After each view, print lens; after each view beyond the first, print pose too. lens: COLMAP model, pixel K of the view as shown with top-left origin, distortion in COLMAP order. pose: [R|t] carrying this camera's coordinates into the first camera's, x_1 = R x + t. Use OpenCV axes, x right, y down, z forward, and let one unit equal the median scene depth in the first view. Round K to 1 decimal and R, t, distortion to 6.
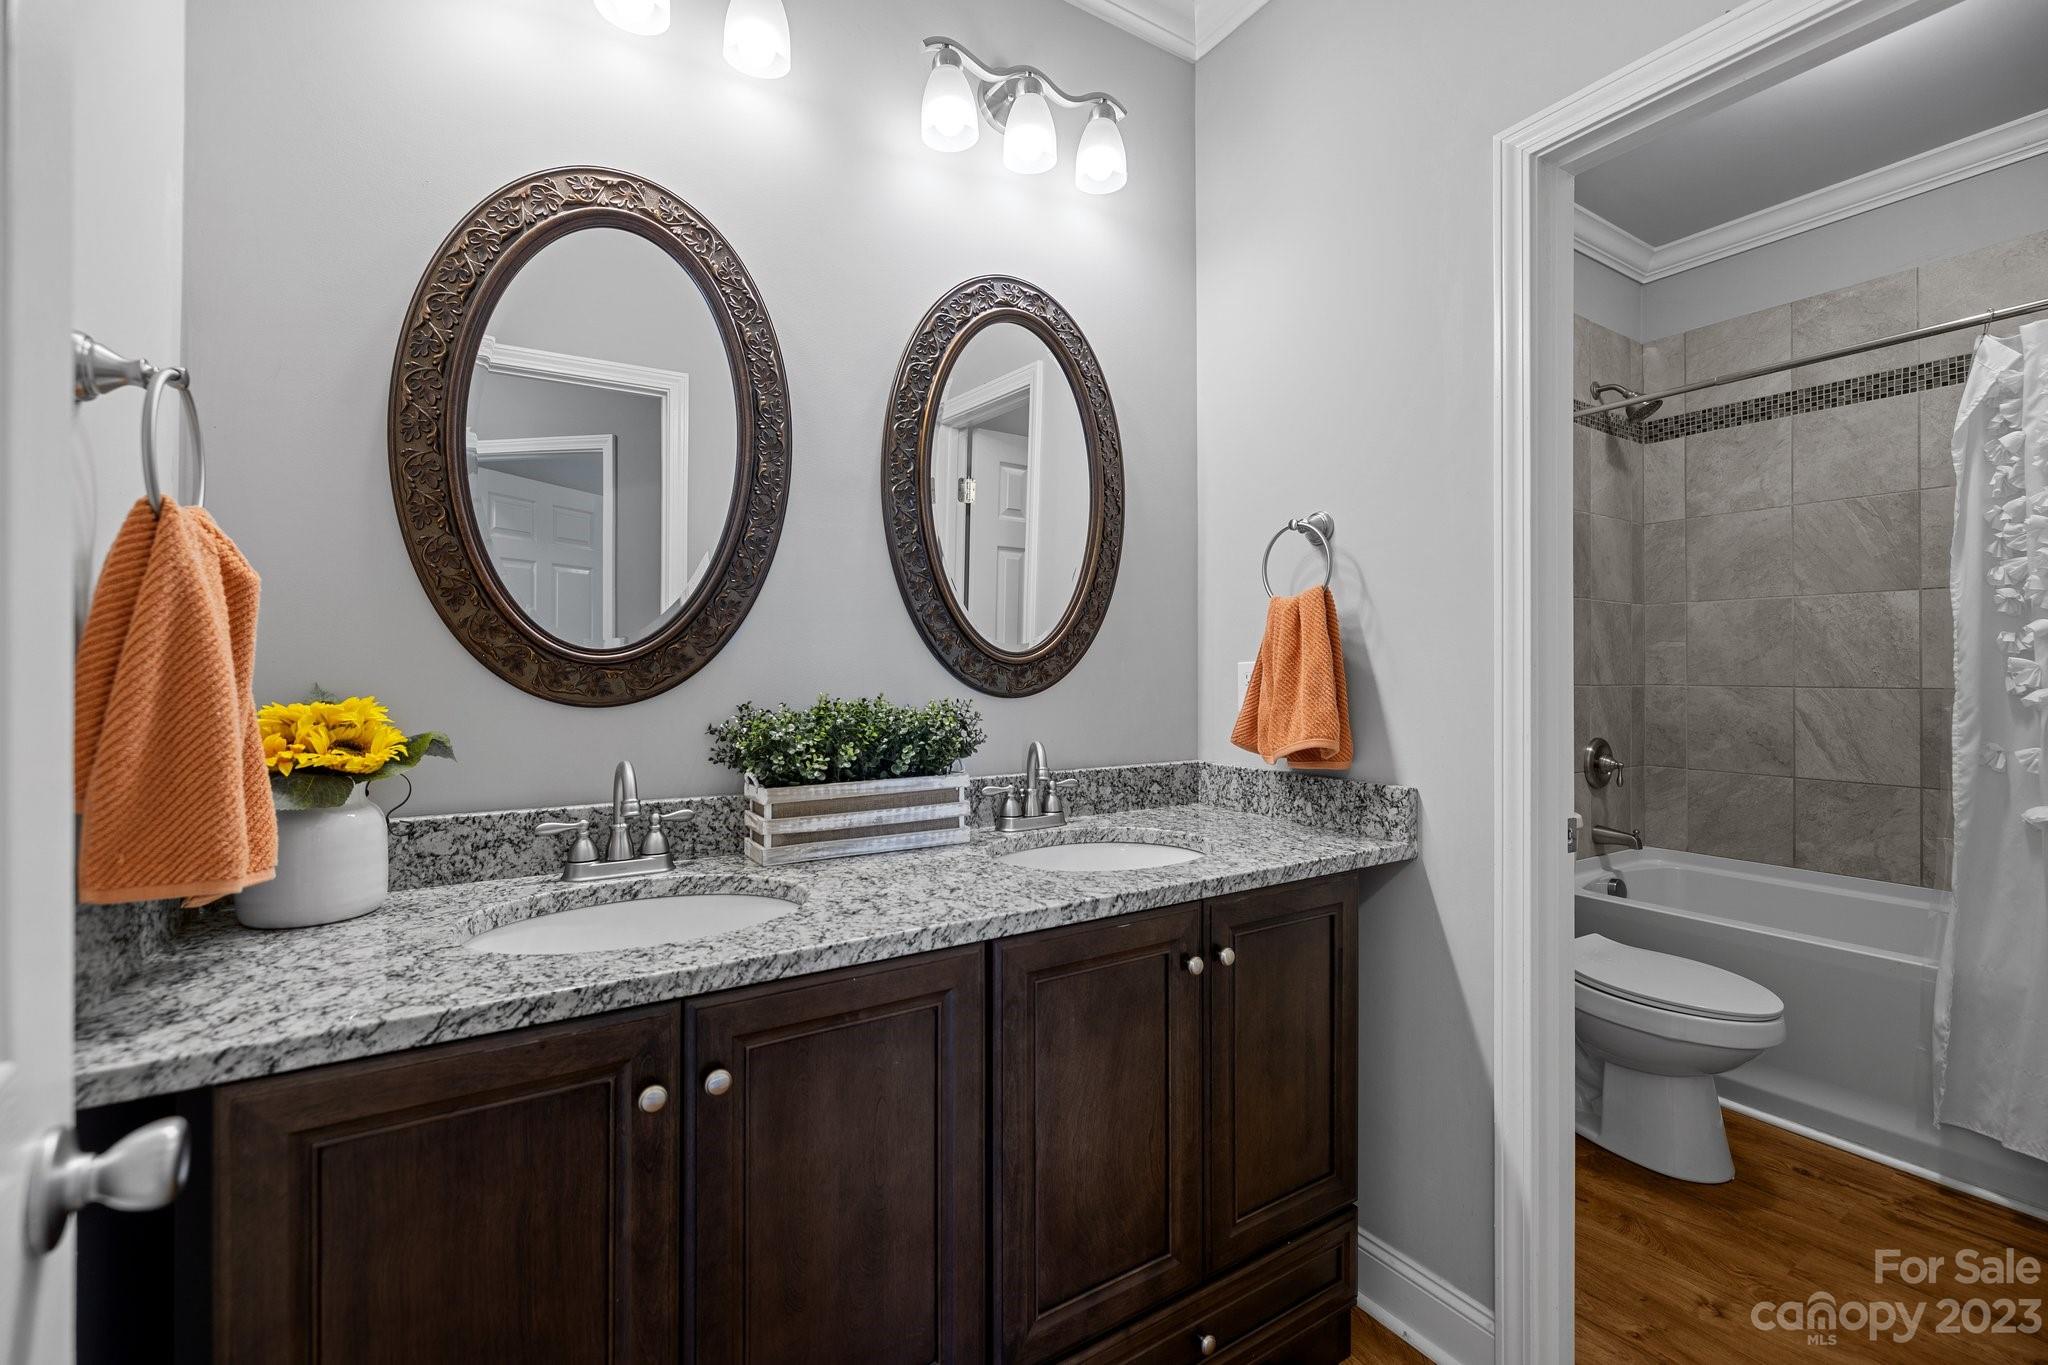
lens RADIAL K [[887.4, 0, 1014.0], [0, 887.4, 670.6], [0, 0, 1]] dist [0.003958, -0.000866]
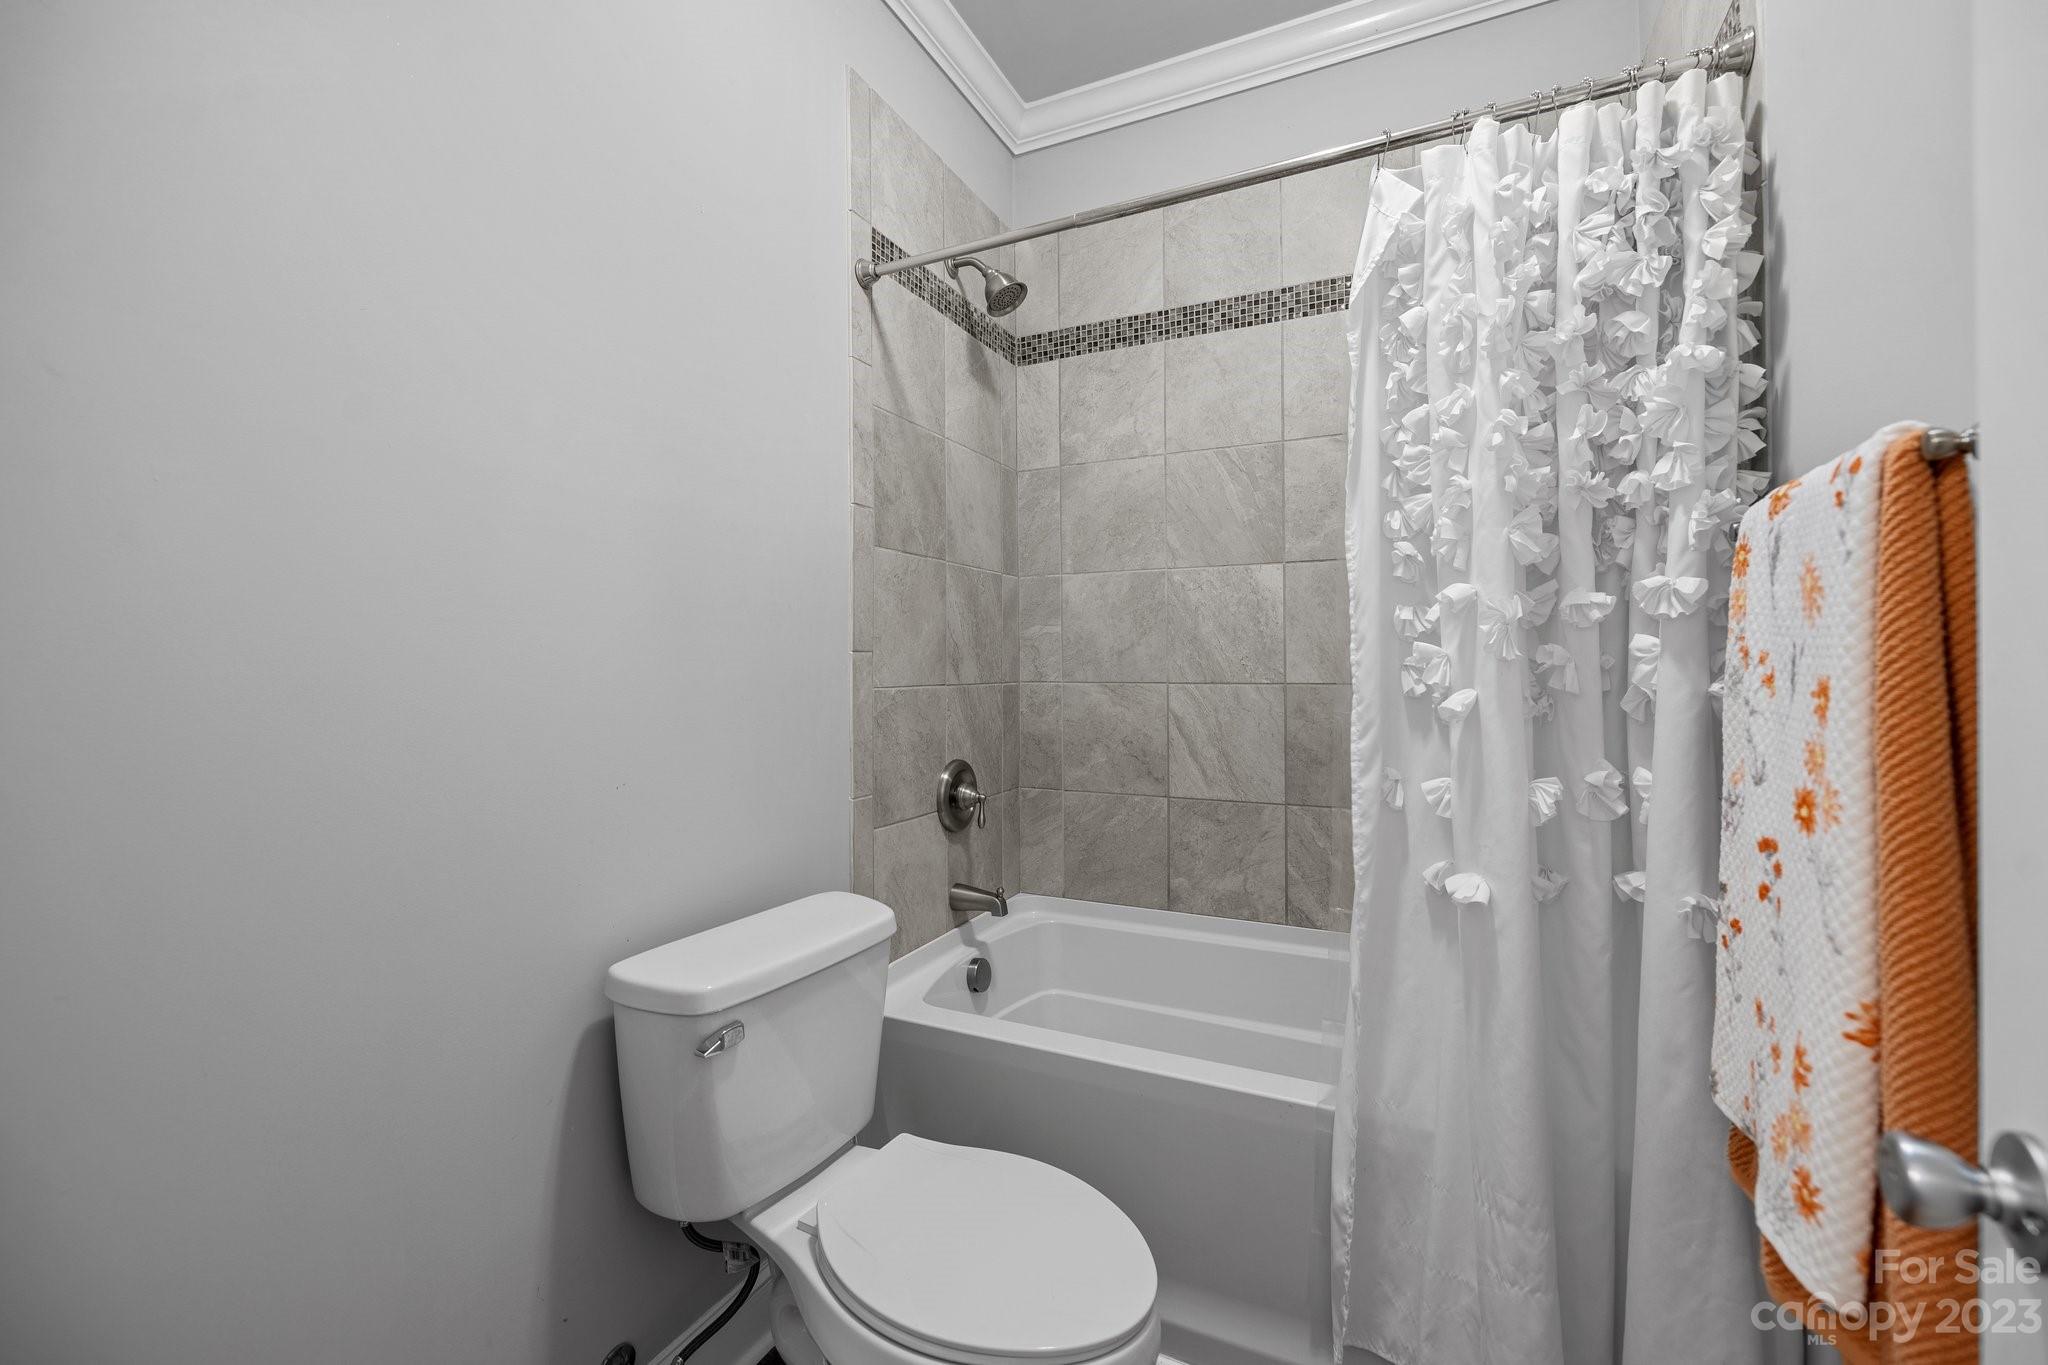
lens RADIAL K [[887.4, 0, 1027.4], [0, 887.4, 675.4], [0, 0, 1]] dist [0.003958, -0.000866]
pose [[0.844234, -0.013097, 0.535815, 0.361229], [0.006199, 0.999873, 0.014673, -0.000986], [-0.535939, -0.009066, 0.844208, 0.415275]]
